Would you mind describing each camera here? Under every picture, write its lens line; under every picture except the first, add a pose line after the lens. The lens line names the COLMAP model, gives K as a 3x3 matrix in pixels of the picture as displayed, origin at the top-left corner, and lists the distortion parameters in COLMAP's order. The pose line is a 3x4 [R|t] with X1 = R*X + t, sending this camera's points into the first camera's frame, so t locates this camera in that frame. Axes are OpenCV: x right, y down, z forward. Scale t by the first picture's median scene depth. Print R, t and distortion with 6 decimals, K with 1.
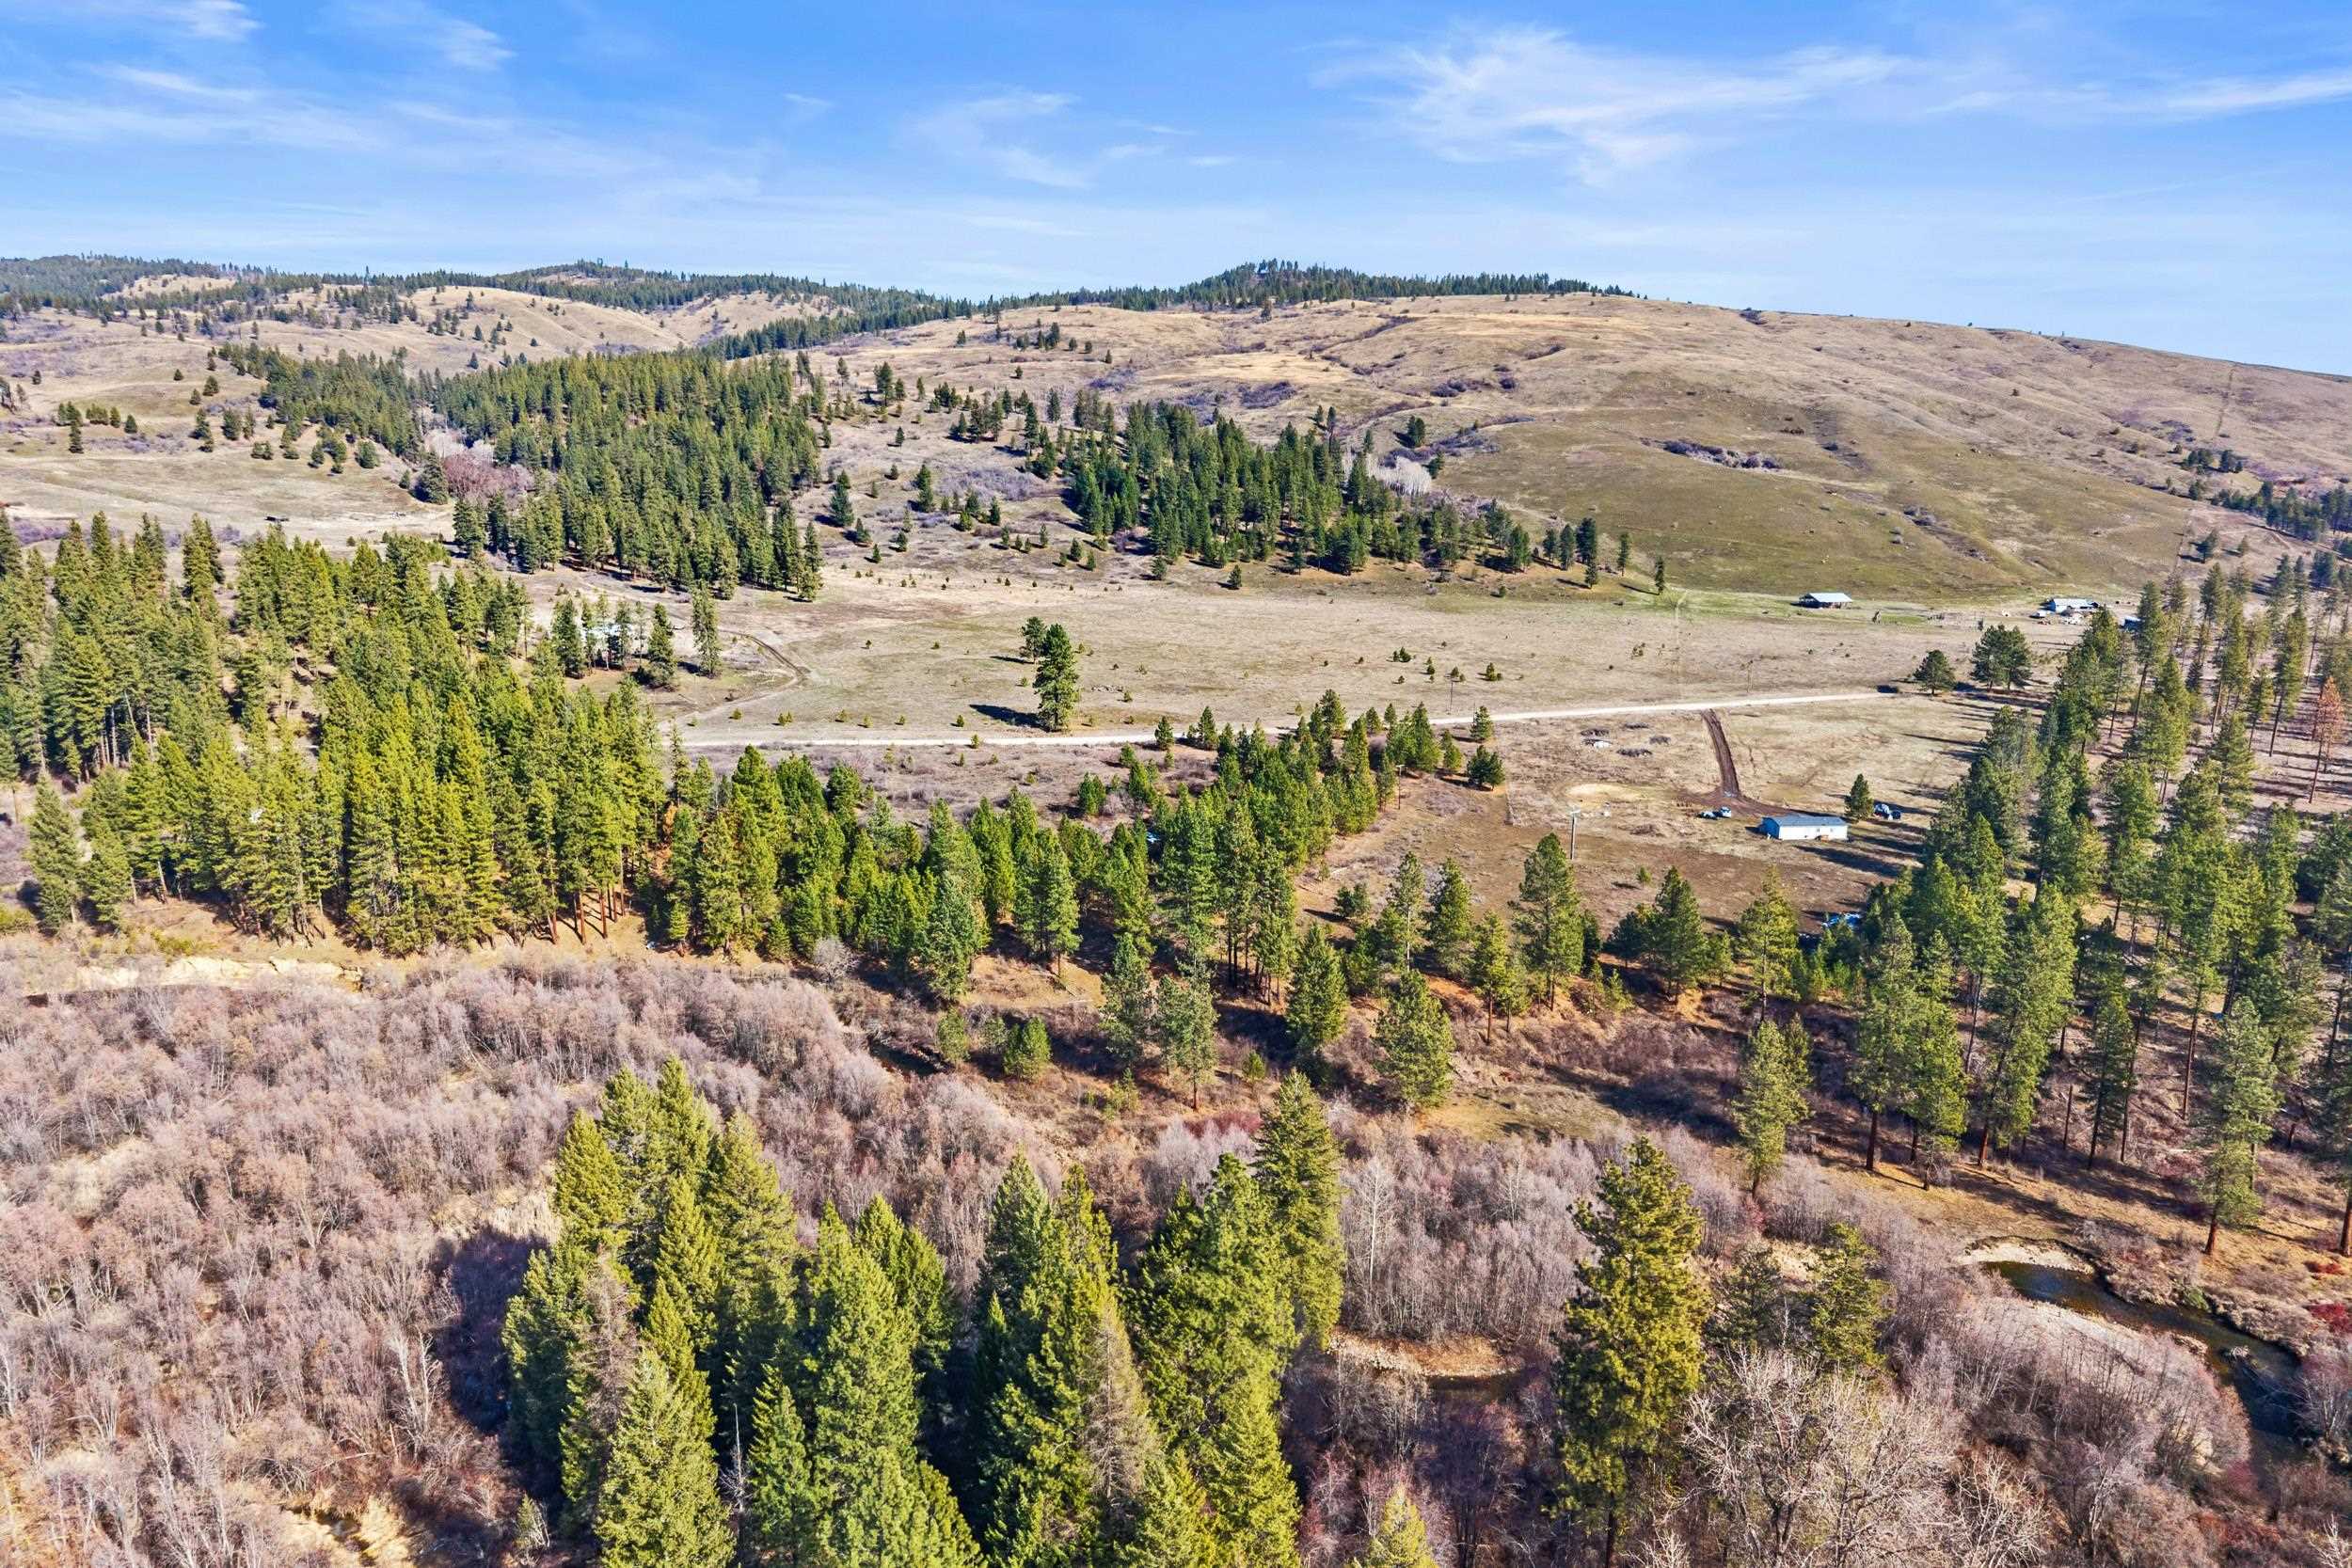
lens RADIAL K [[1624.8, 0, 1176.0], [0, 1624.8, 784.0], [0, 0, 1]] dist [-0.000345, 0.045480]
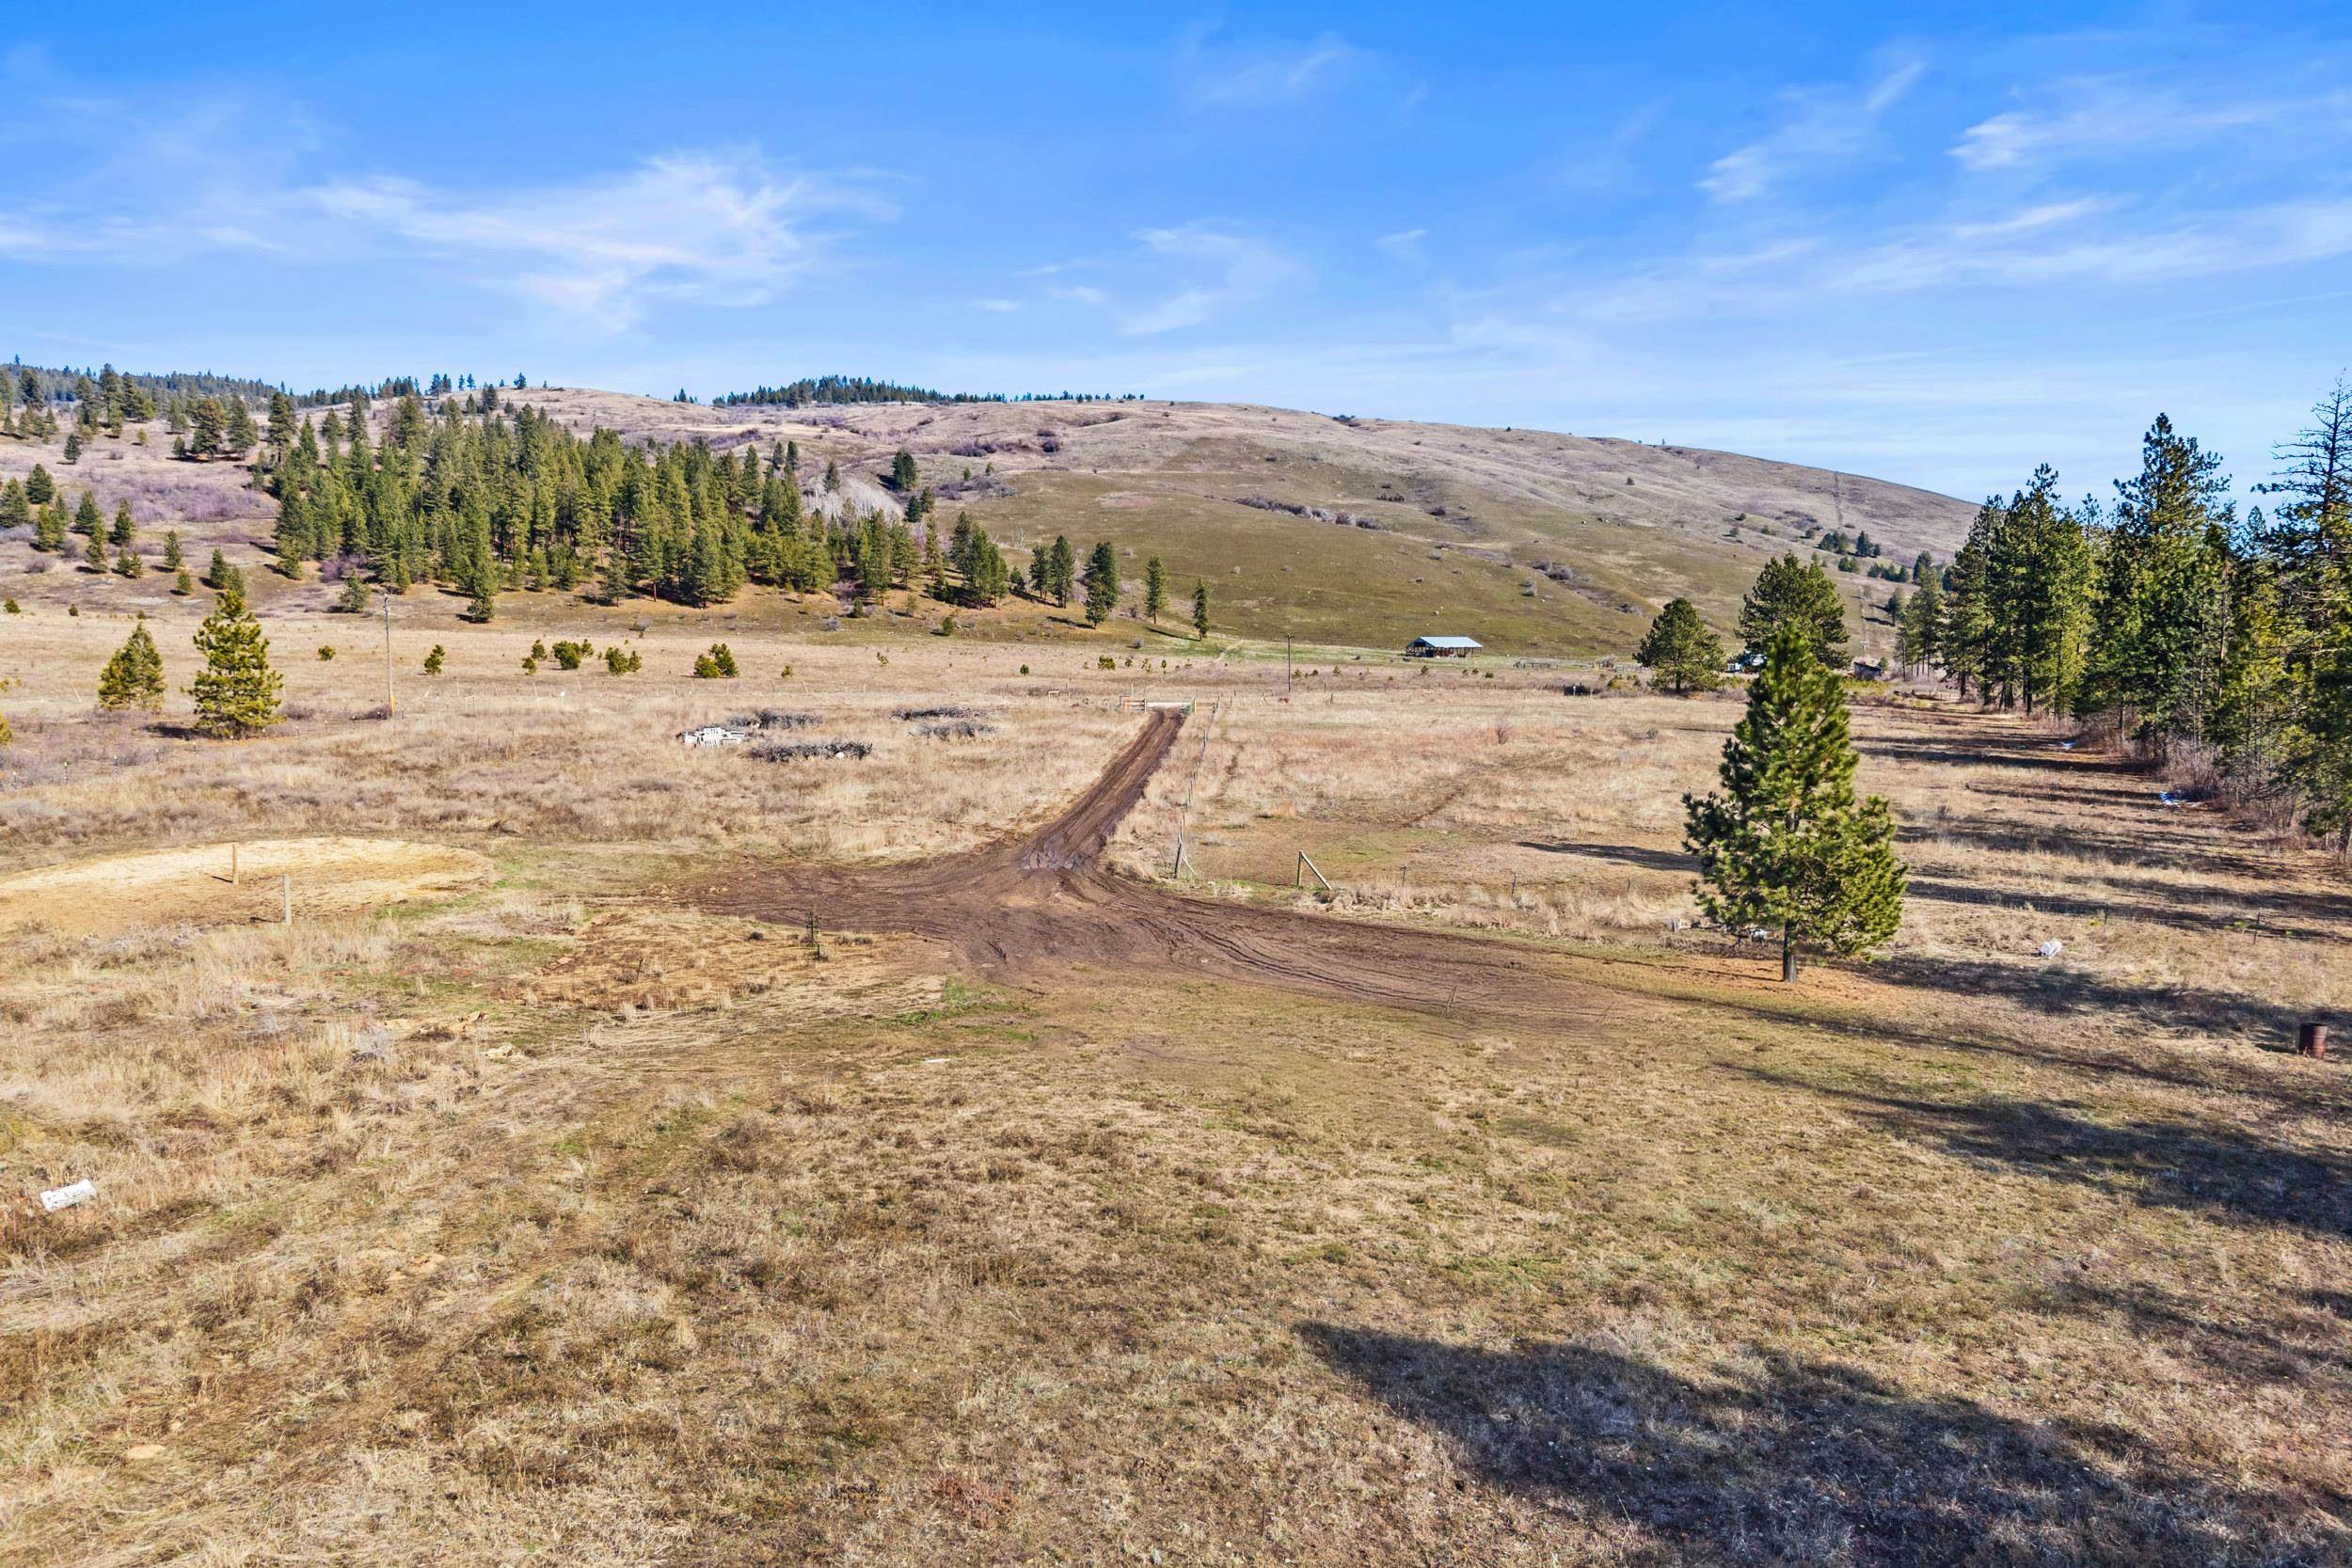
lens RADIAL K [[1624.8, 0, 1176.0], [0, 1624.8, 784.0], [0, 0, 1]] dist [-0.000345, 0.045480]
pose [[0.976554, -0.016504, 0.214637, 0.120939], [0.040651, 0.993256, -0.108579, 0.008406], [-0.211397, 0.114758, 0.970640, 0.312083]]
